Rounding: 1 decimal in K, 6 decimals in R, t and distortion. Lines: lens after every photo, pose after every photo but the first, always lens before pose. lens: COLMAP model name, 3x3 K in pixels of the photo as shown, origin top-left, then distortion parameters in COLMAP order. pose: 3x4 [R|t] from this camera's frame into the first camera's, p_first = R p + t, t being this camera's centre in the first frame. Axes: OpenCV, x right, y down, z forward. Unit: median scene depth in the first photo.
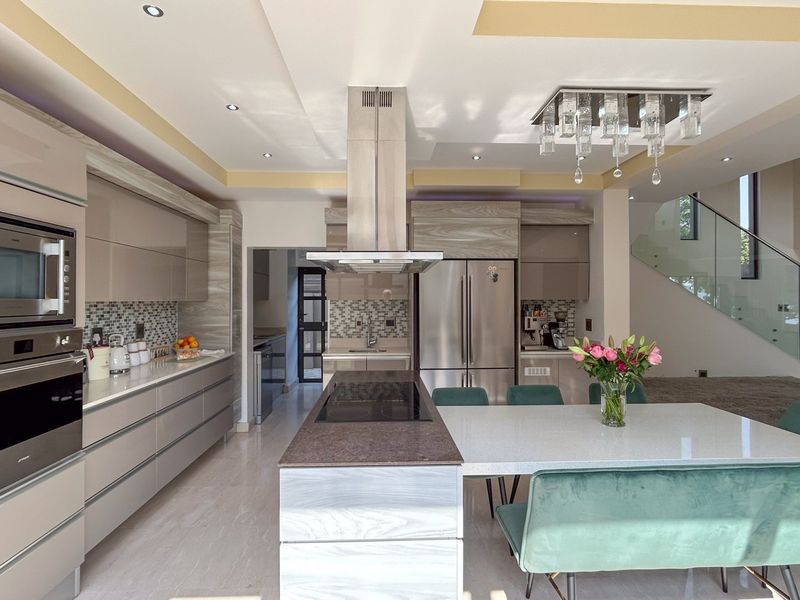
lens RADIAL K [[396.9, 0, 398.7], [0, 396.9, 298.2], [0, 0, 1]] dist [-0.068190, 0.015363]
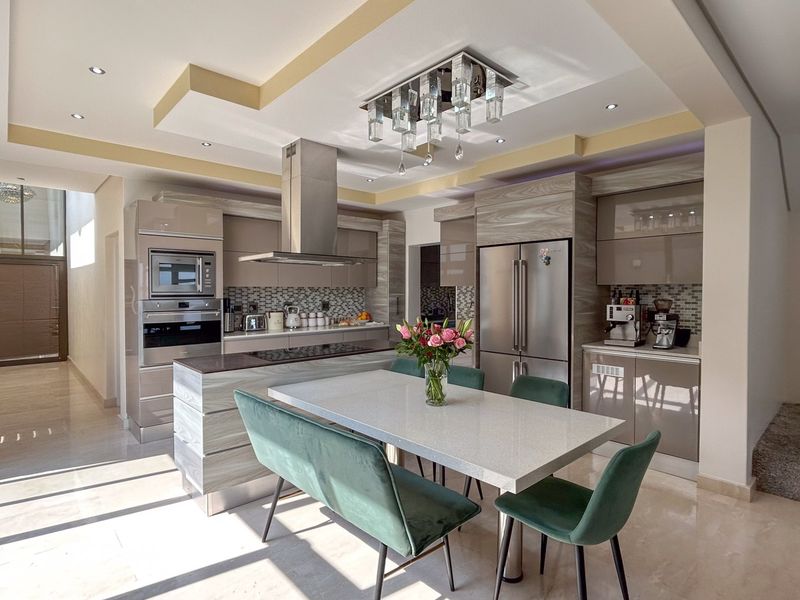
lens RADIAL K [[396.9, 0, 398.7], [0, 396.9, 298.2], [0, 0, 1]] dist [-0.068190, 0.015363]
pose [[0.659411, 0.016803, -0.751595, 0.691041], [0.003600, 0.999668, 0.025507, 0.011091], [0.751774, -0.019525, 0.659131, 0.130013]]
